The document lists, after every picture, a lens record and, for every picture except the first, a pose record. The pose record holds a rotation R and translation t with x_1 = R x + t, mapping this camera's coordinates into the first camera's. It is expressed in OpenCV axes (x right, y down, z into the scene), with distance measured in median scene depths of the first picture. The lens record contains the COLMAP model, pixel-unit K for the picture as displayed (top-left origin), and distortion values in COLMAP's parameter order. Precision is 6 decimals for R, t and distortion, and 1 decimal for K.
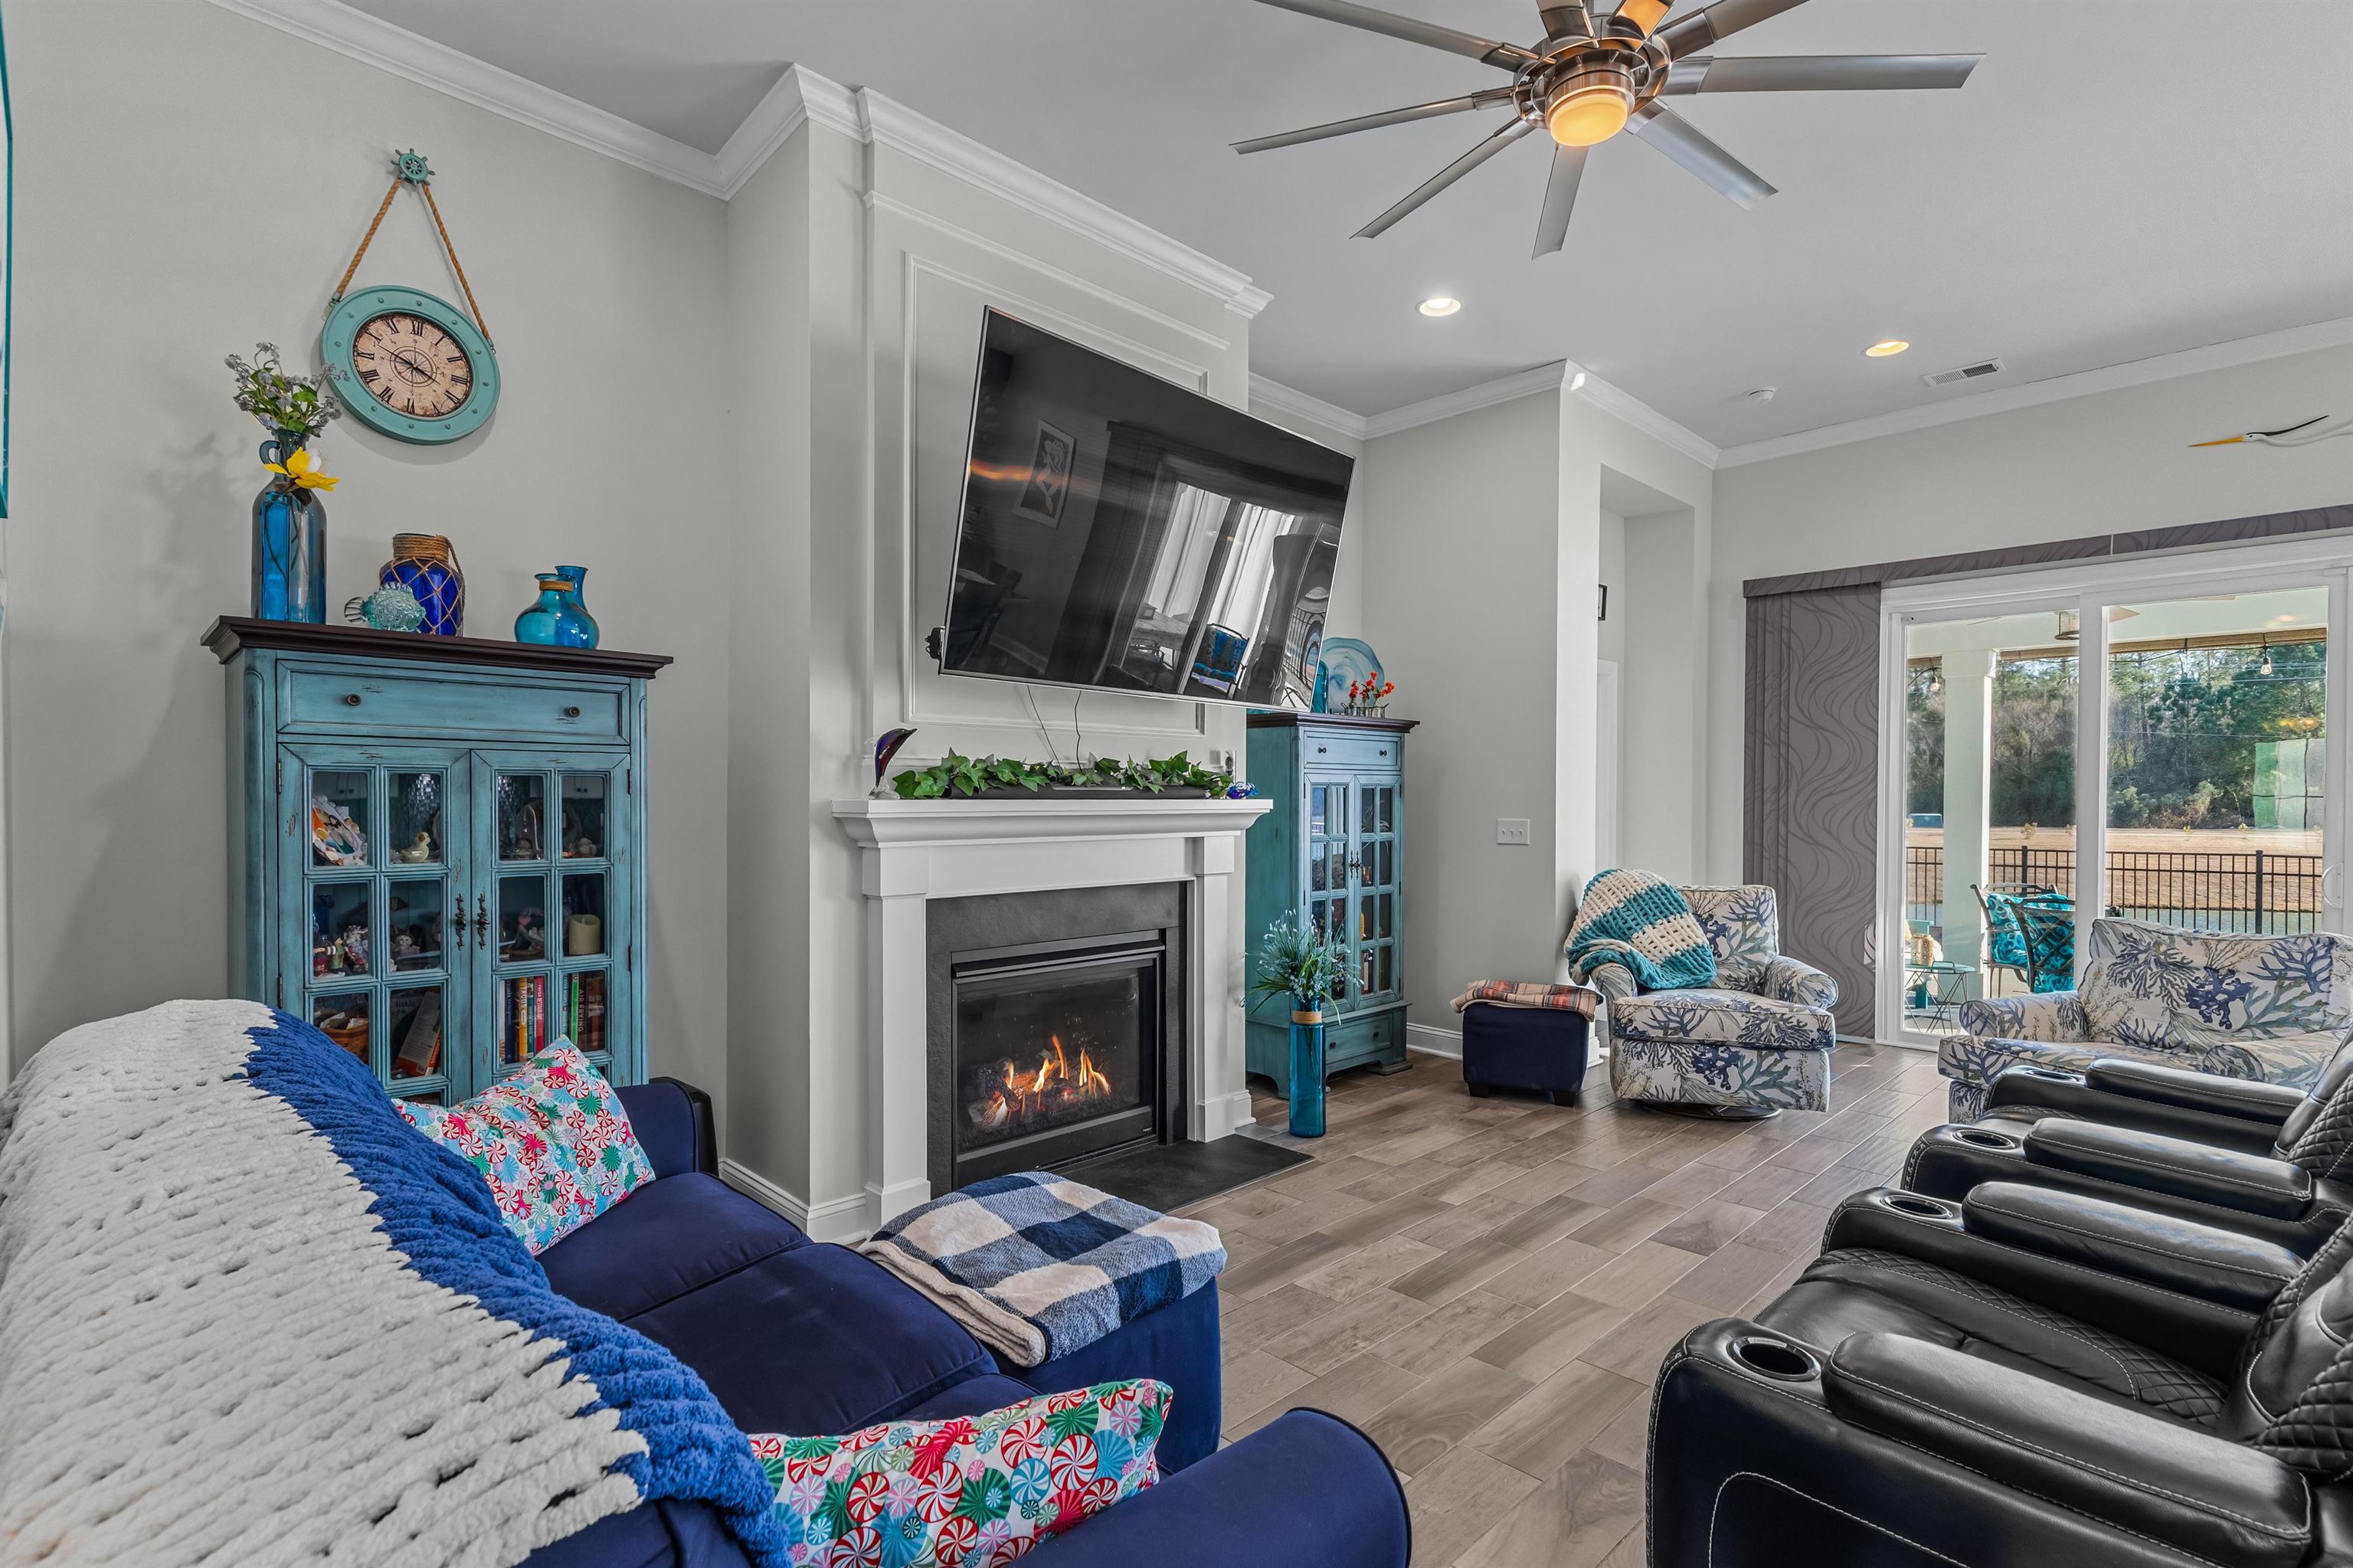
lens RADIAL K [[1114.2, 0, 1182.6], [0, 1114.2, 809.8], [0, 0, 1]] dist [0.007120, -0.001166]
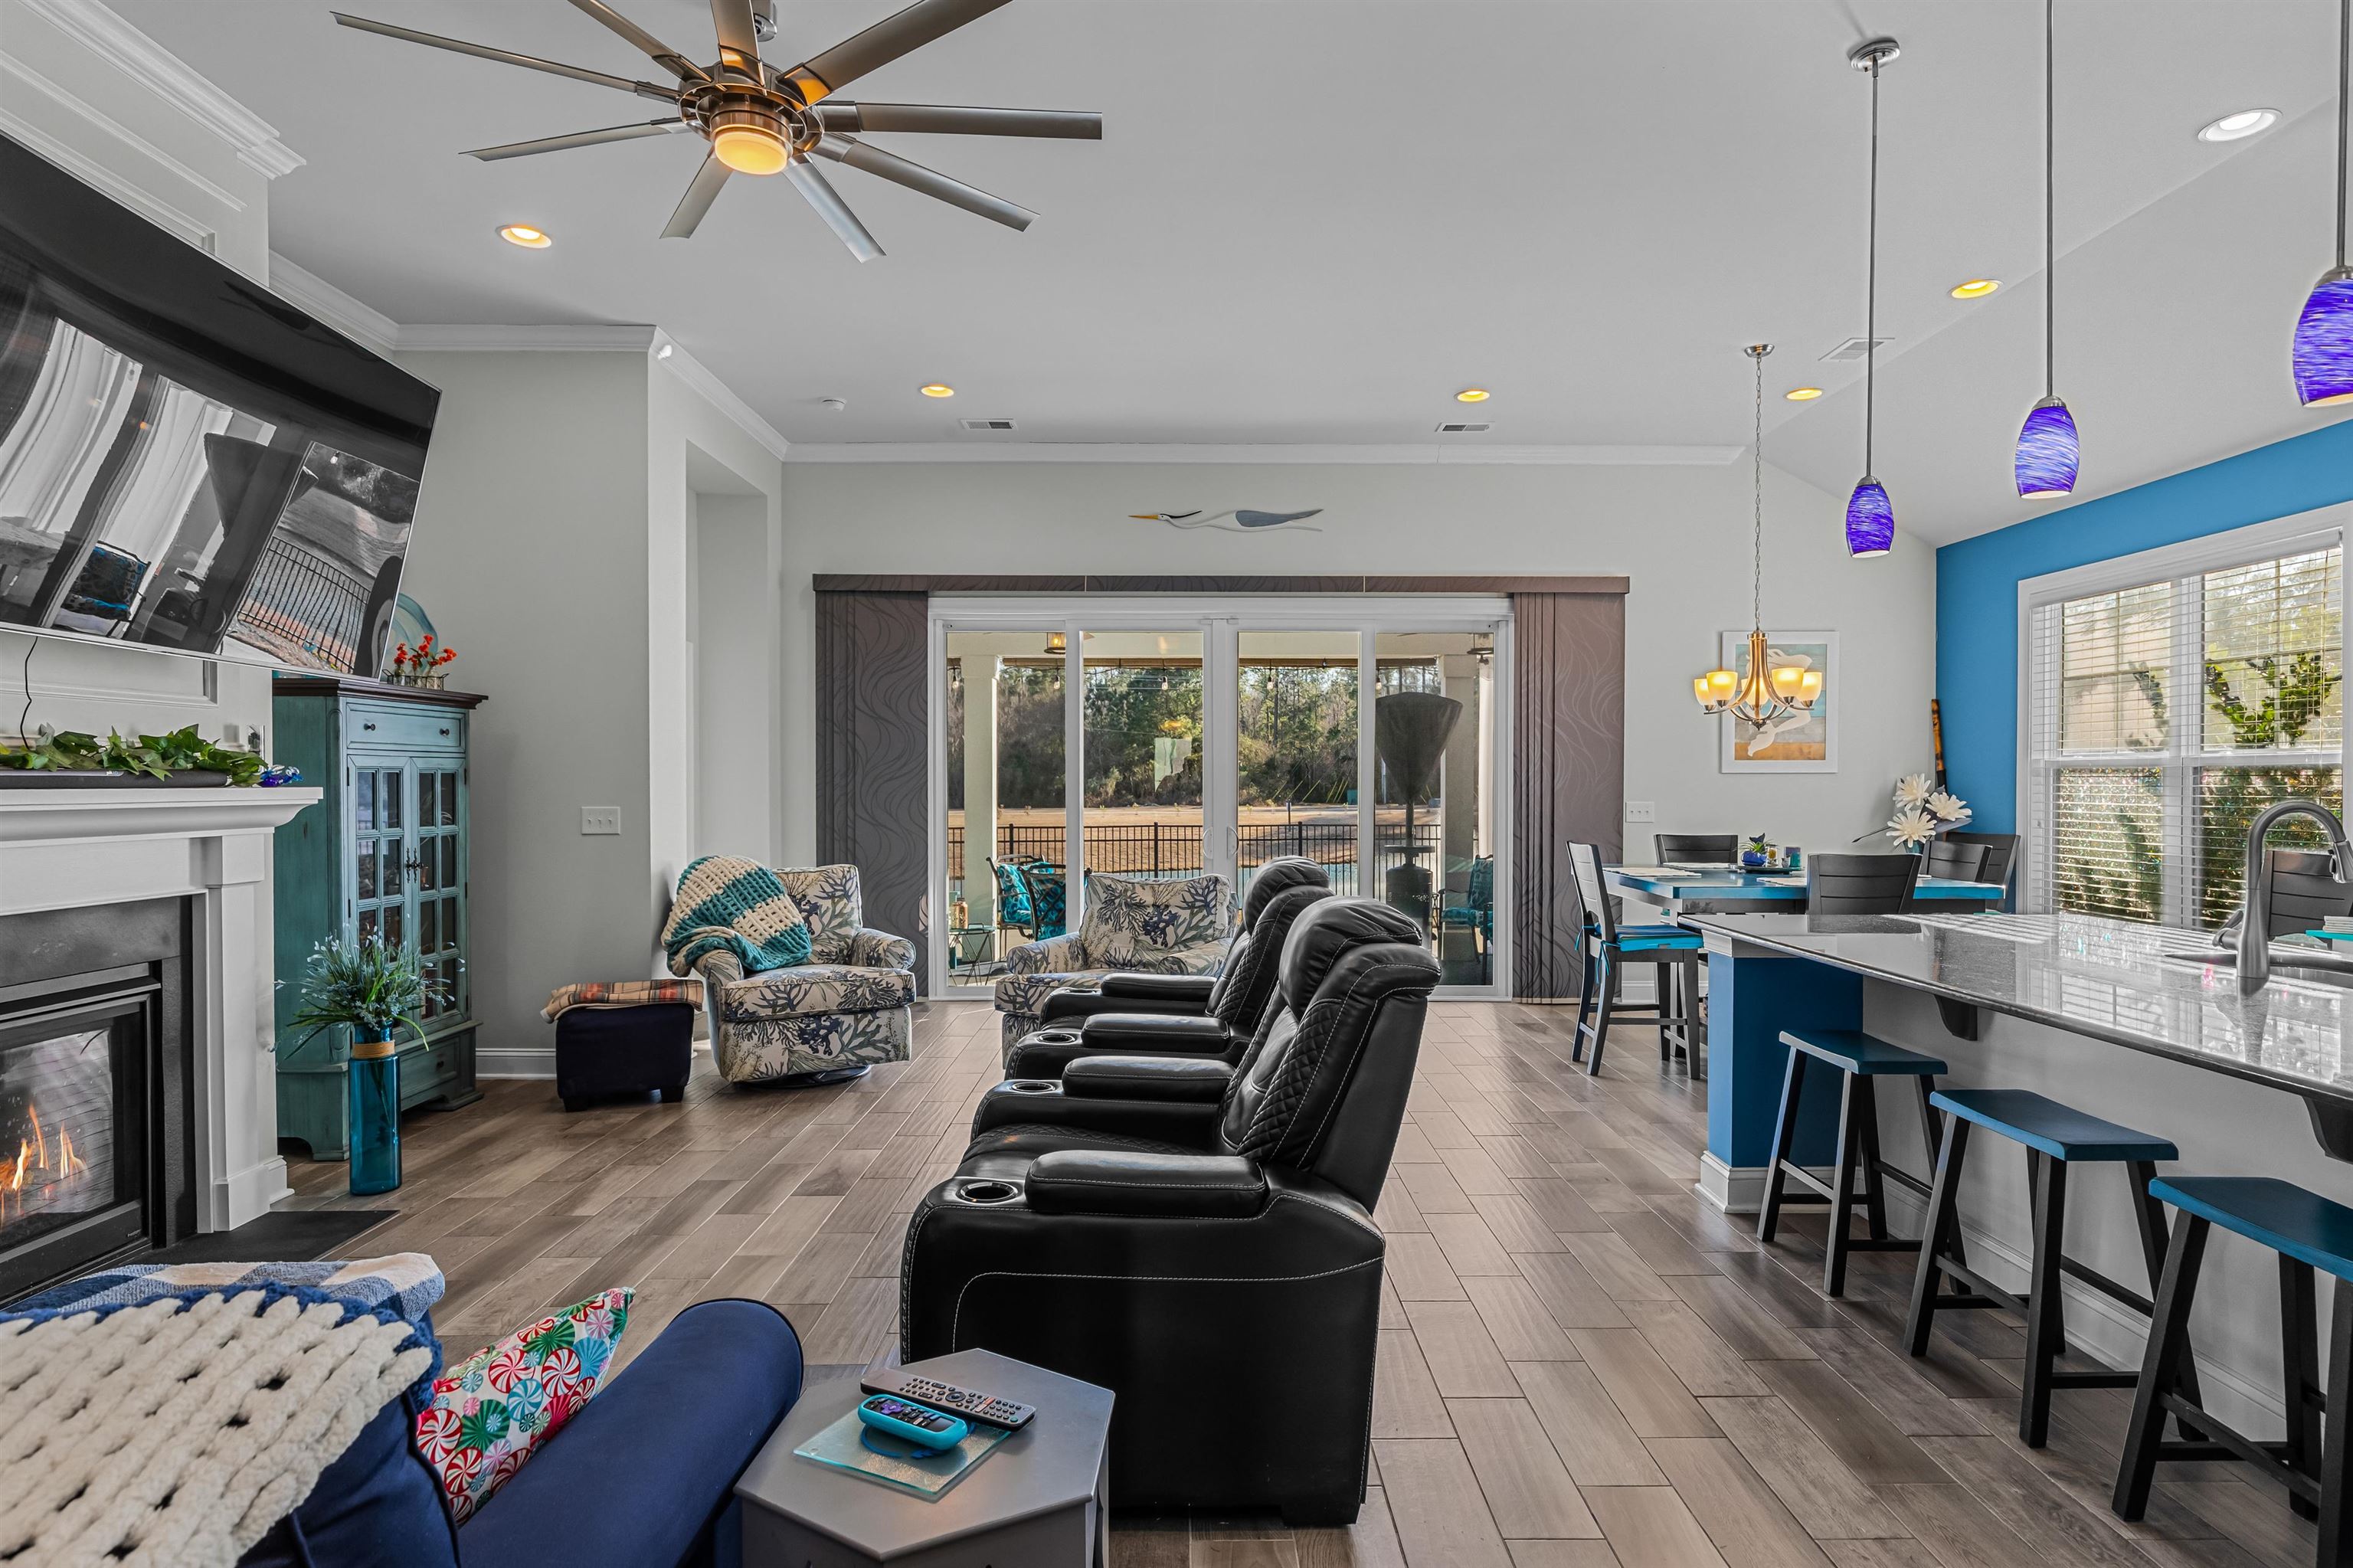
lens RADIAL K [[1243.1, 0, 1192.7], [0, 1243.1, 797.4], [0, 0, 1]] dist [0.000110, -0.000252]
pose [[0.691743, -0.012366, 0.722038, -0.142742], [0.012024, 0.999912, 0.005606, 0.000565], [-0.722043, 0.004804, 0.691831, -0.086557]]
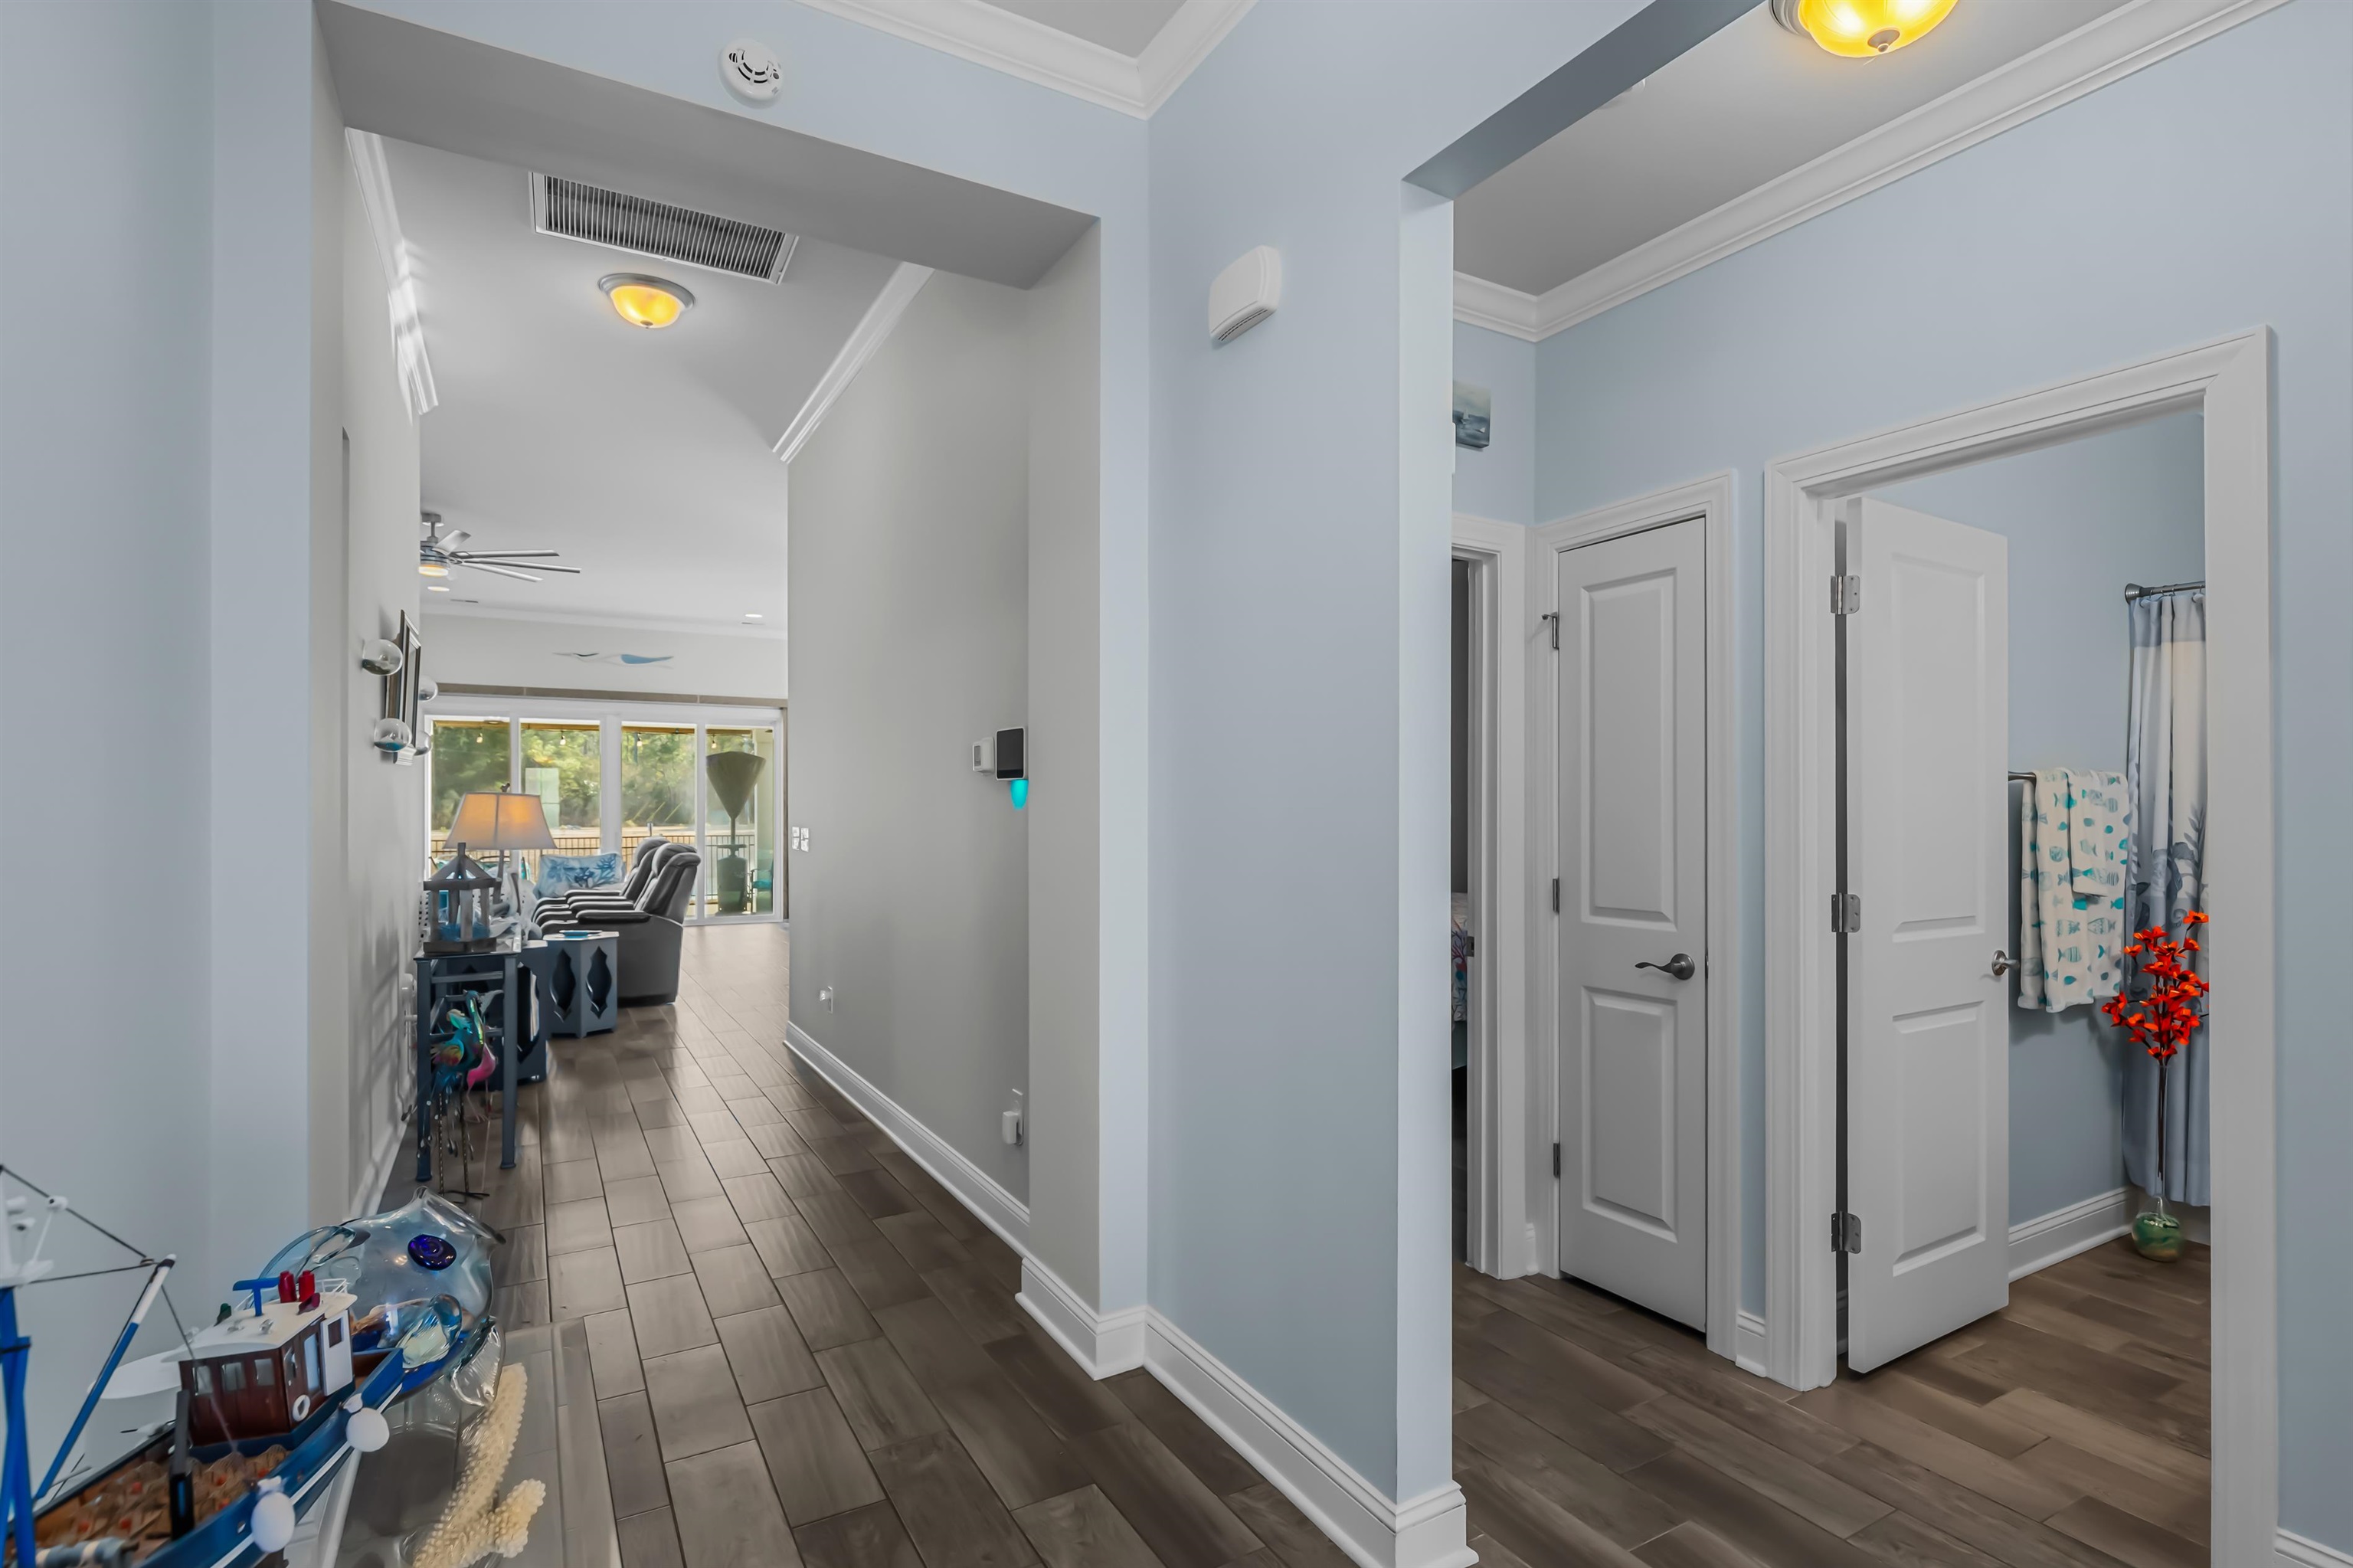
lens RADIAL K [[1136.0, 0, 1193.7], [0, 1136.0, 805.2], [0, 0, 1]] dist [-0.003782, -0.000473]
pose [[0.243881, -0.002255, 0.969803, -1.301082], [0.018736, 0.999822, -0.002386, 0.020236], [-0.969624, 0.018752, 0.243879, -1.047033]]
